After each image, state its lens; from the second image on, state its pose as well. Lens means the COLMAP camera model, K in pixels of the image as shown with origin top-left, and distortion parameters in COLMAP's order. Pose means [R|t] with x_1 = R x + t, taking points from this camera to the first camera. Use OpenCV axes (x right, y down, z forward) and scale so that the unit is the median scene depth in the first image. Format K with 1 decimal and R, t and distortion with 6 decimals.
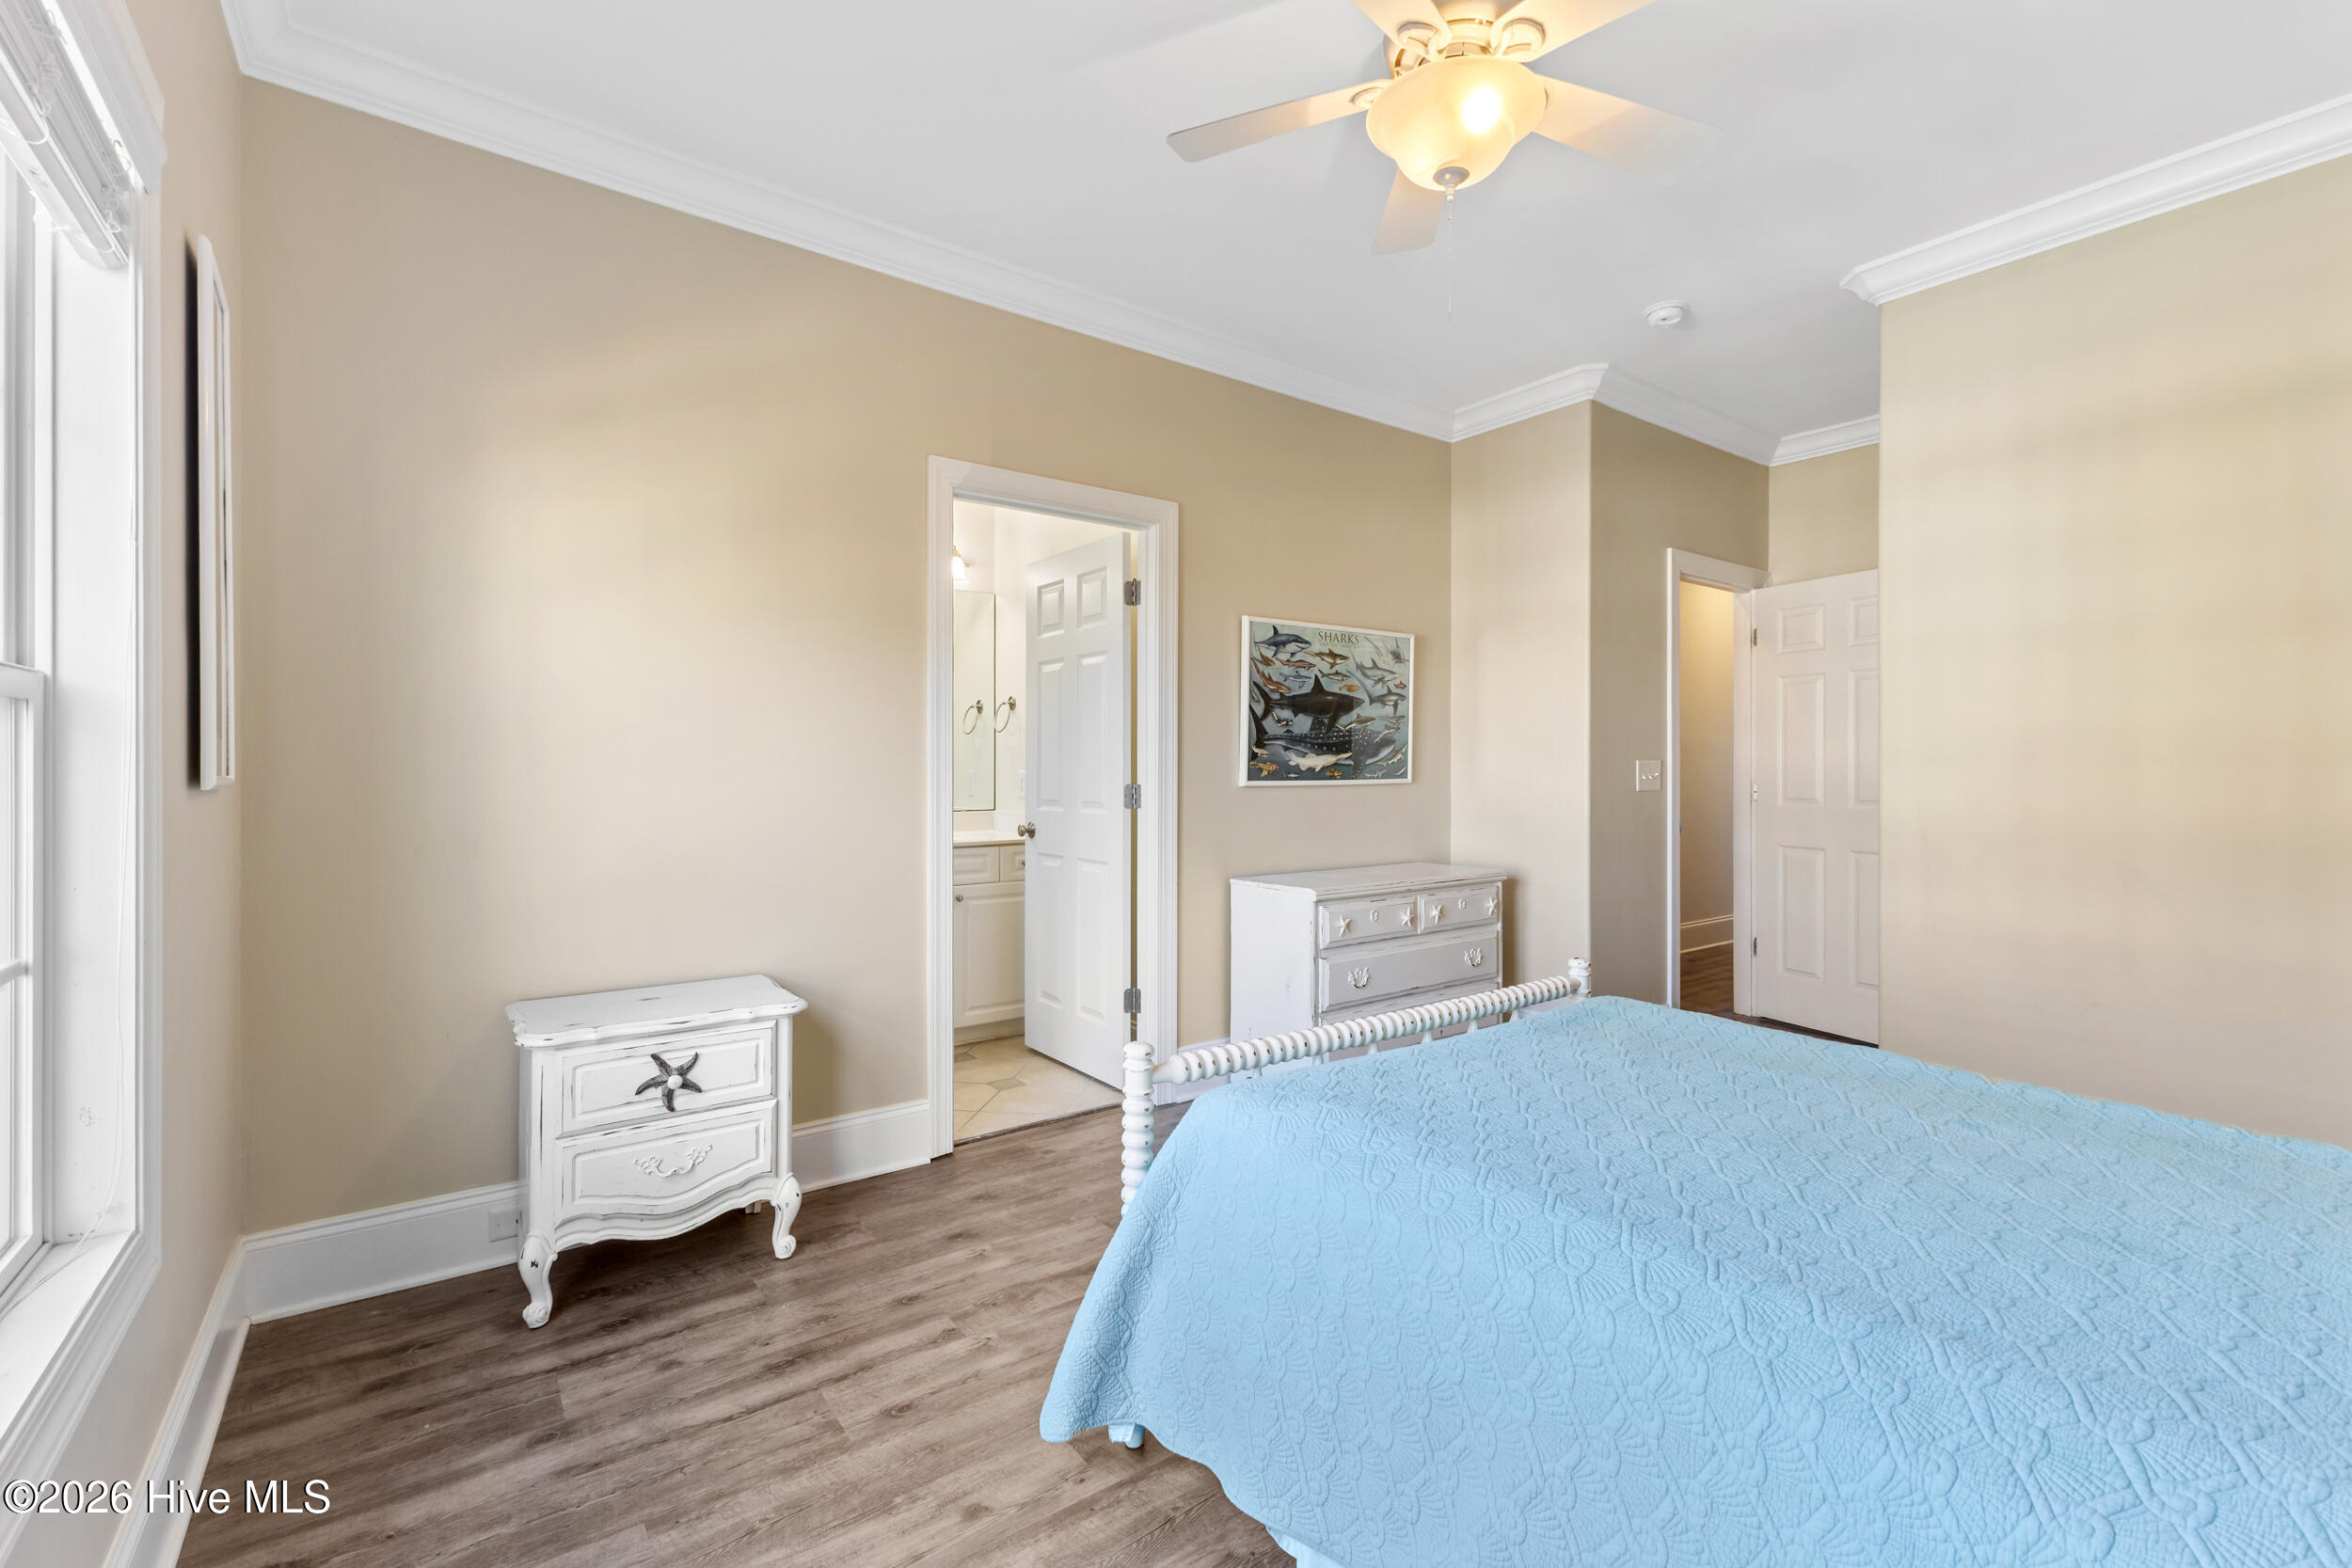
lens RADIAL K [[1019.5, 0, 1177.1], [0, 1019.5, 774.7], [0, 0, 1]] dist [0.012905, -0.003264]
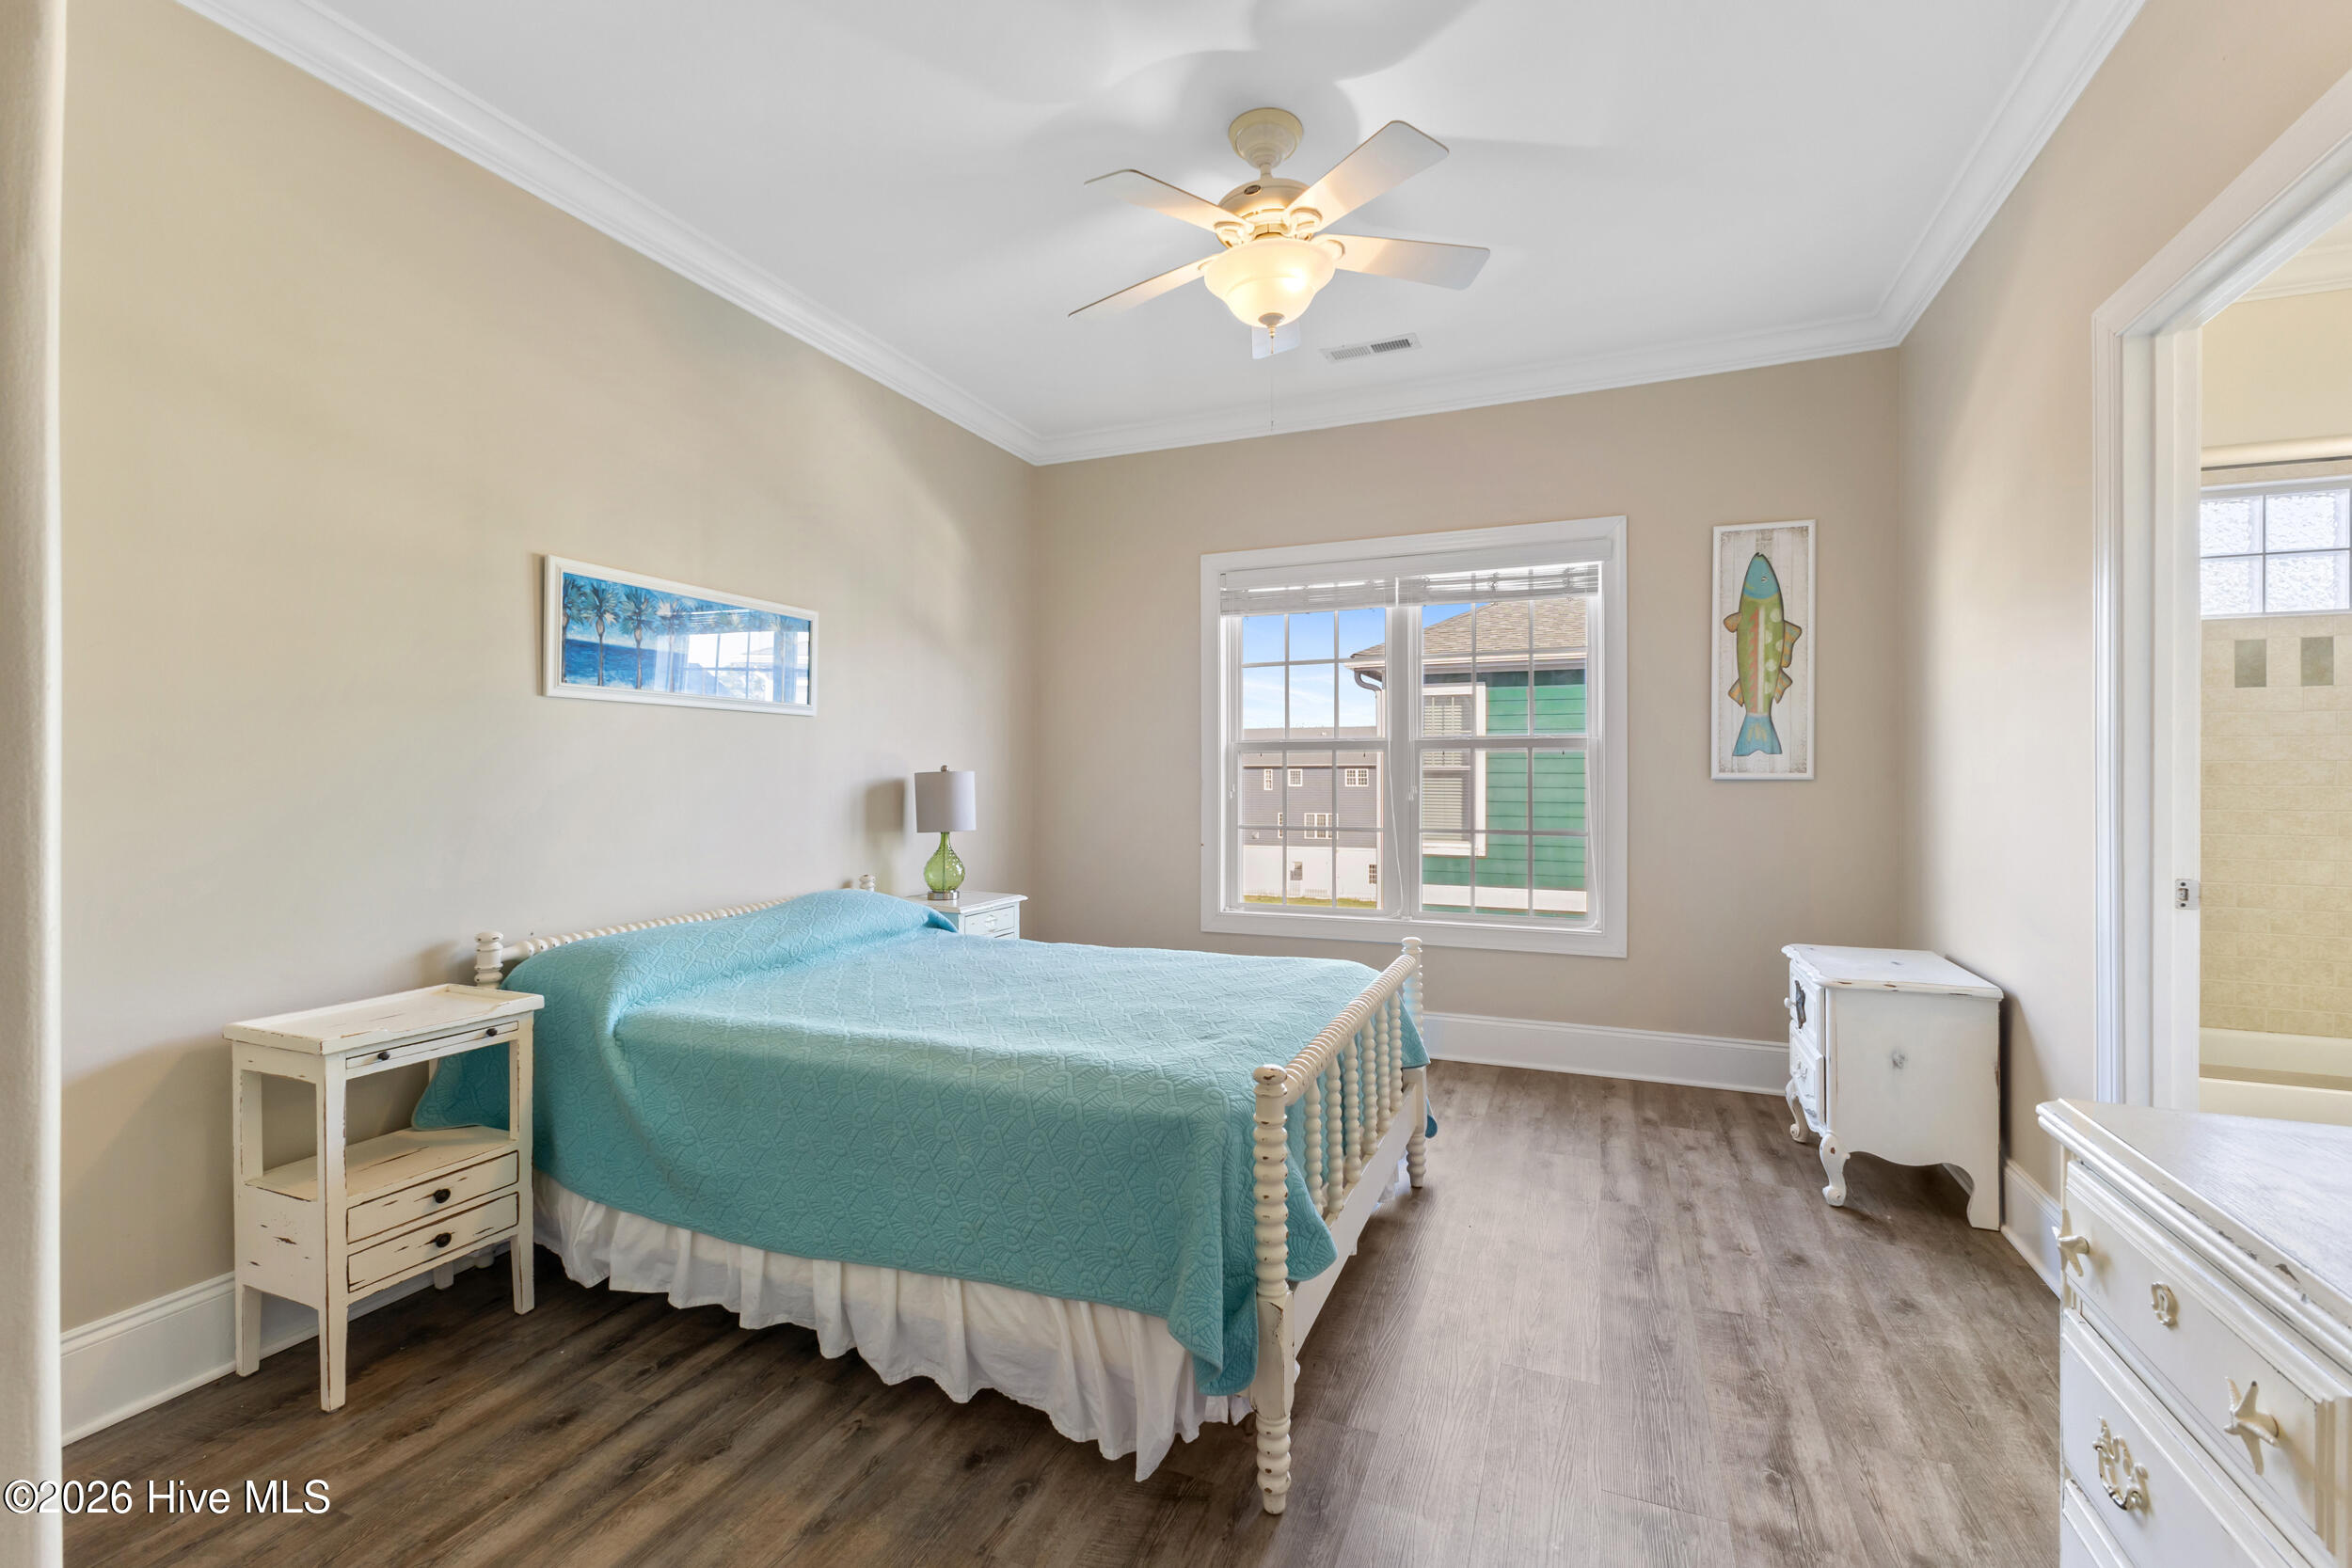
lens RADIAL K [[1019.5, 0, 1160.9], [0, 1019.5, 776.6], [0, 0, 1]] dist [0.012905, -0.003264]
pose [[-0.866869, 0.002546, -0.498530, 0.892274], [-0.002259, 0.999957, 0.009034, -0.005649], [0.498531, 0.008957, -0.866826, 1.760485]]
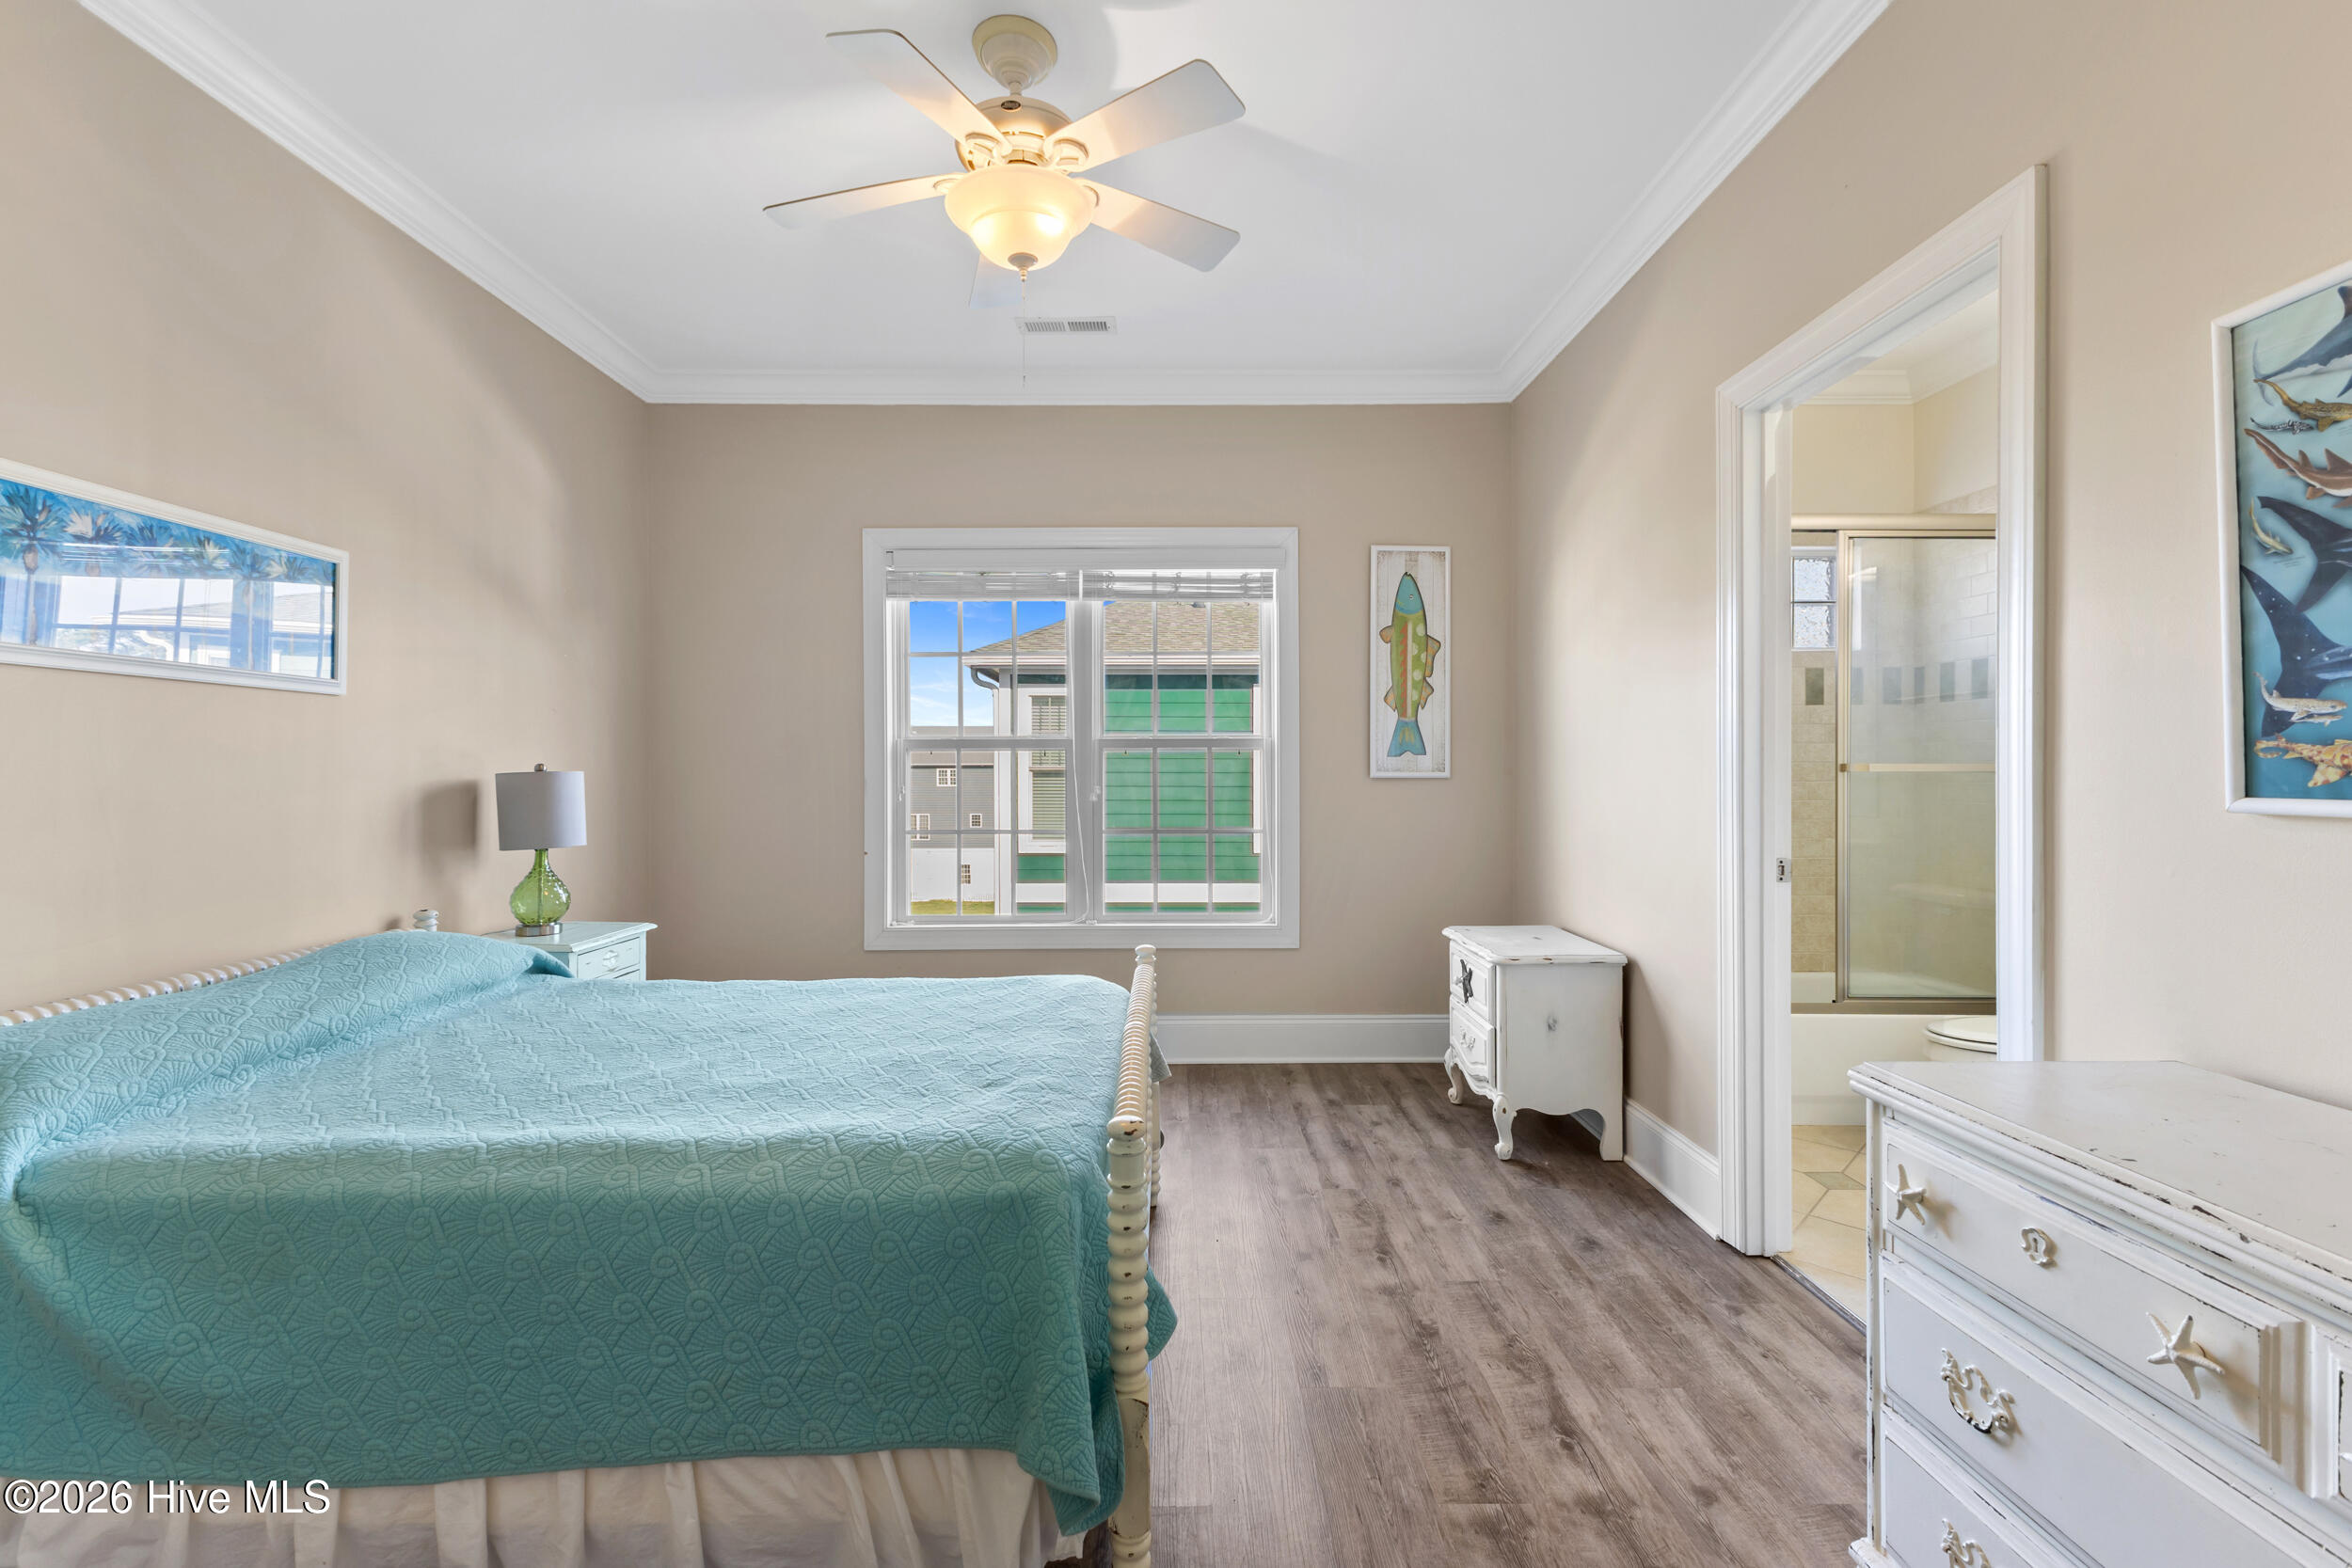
lens RADIAL K [[1019.5, 0, 1173.2], [0, 1019.5, 775.3], [0, 0, 1]] dist [0.012905, -0.003264]
pose [[-0.595710, 0.004005, -0.803190, 0.940622], [-0.002773, 0.999971, 0.007043, -0.004329], [0.803195, 0.006422, -0.595682, 1.557024]]
